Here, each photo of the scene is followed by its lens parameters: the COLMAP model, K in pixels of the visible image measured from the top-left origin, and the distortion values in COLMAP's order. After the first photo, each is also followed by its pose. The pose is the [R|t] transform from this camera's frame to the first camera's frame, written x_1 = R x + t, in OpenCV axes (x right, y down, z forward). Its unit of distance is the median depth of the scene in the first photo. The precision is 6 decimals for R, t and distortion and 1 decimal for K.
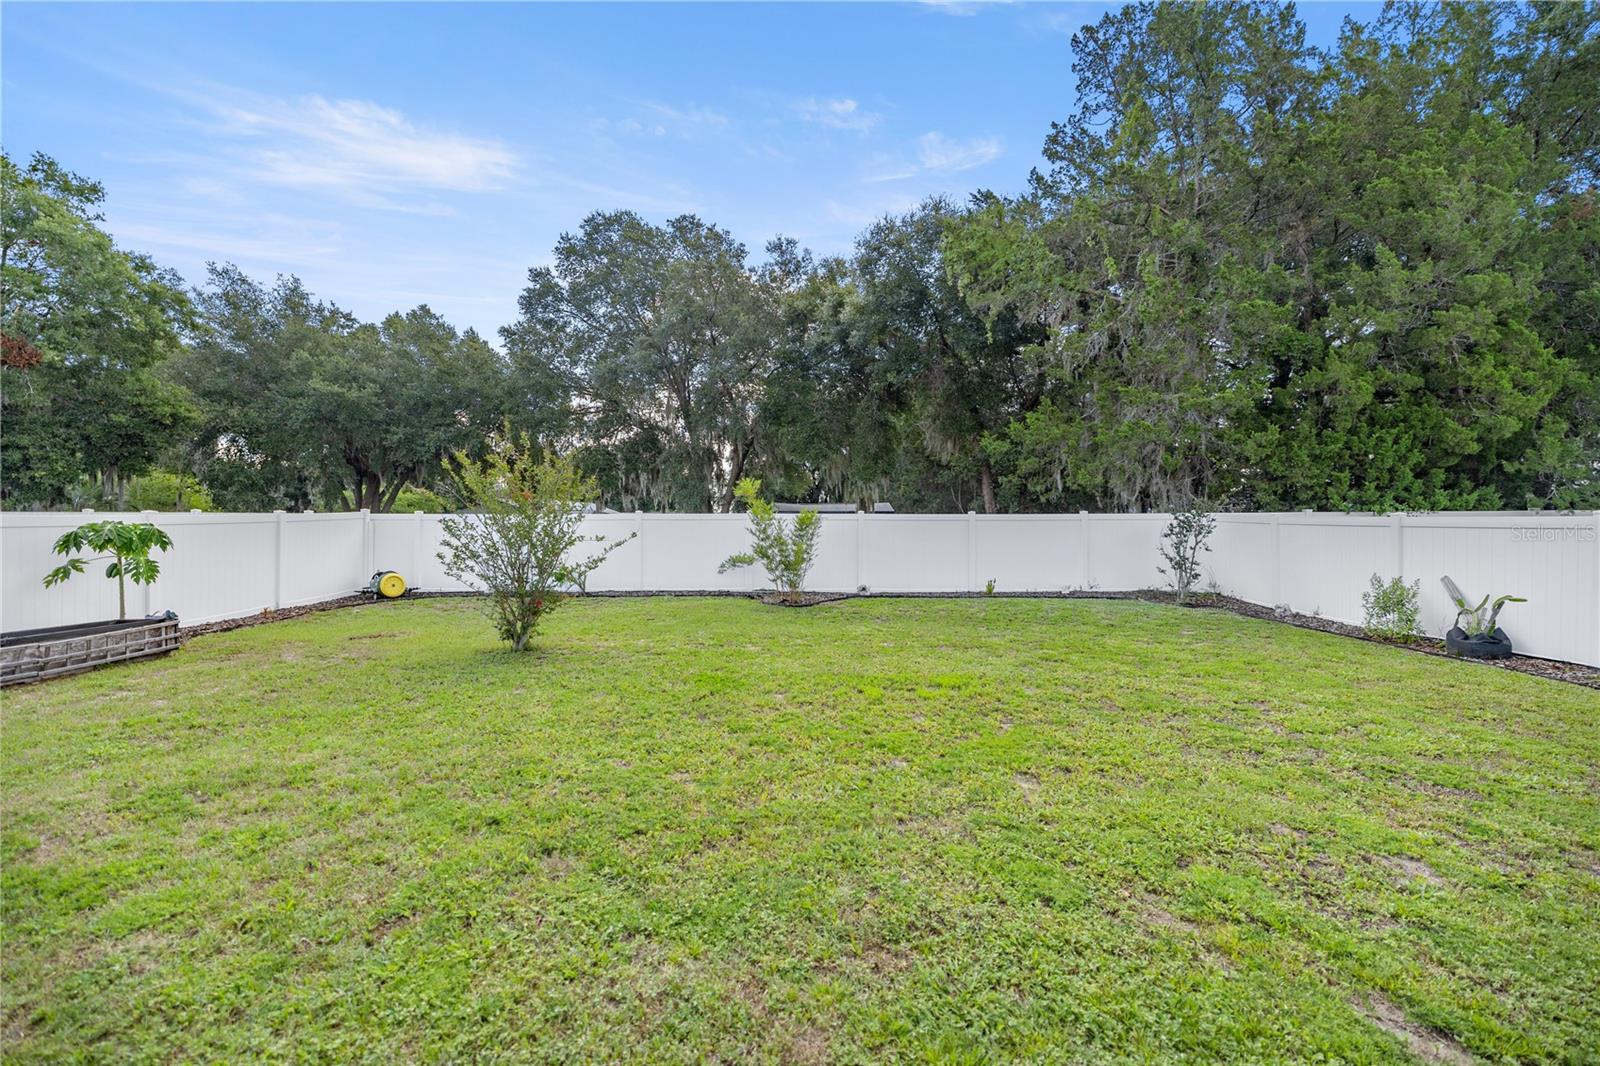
lens RADIAL K [[681.2, 0, 801.1], [0, 681.2, 528.5], [0, 0, 1]] dist [0.005496, 0.000474]
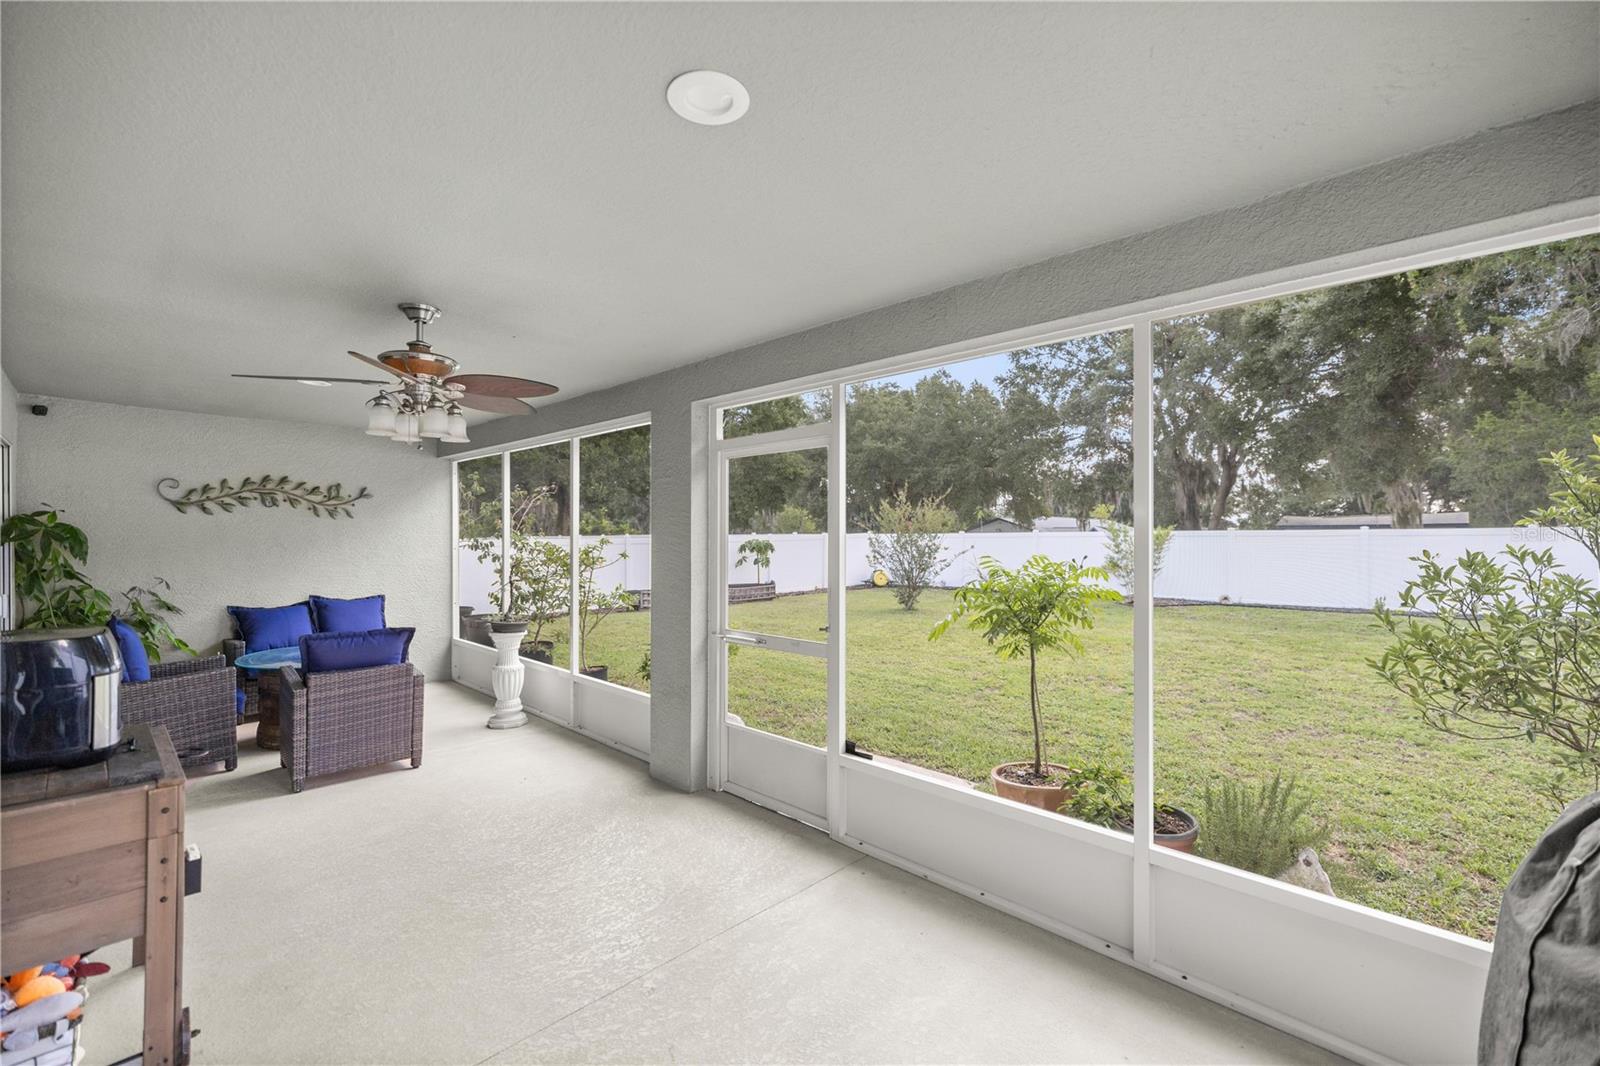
lens RADIAL K [[681.2, 0, 795.0], [0, 681.2, 533.5], [0, 0, 1]] dist [0.005496, 0.000474]
pose [[0.723567, -0.007367, -0.690215, 0.353235], [-0.003914, 0.999883, -0.014775, 0.001883], [0.690243, 0.013392, 0.723454, -0.293614]]
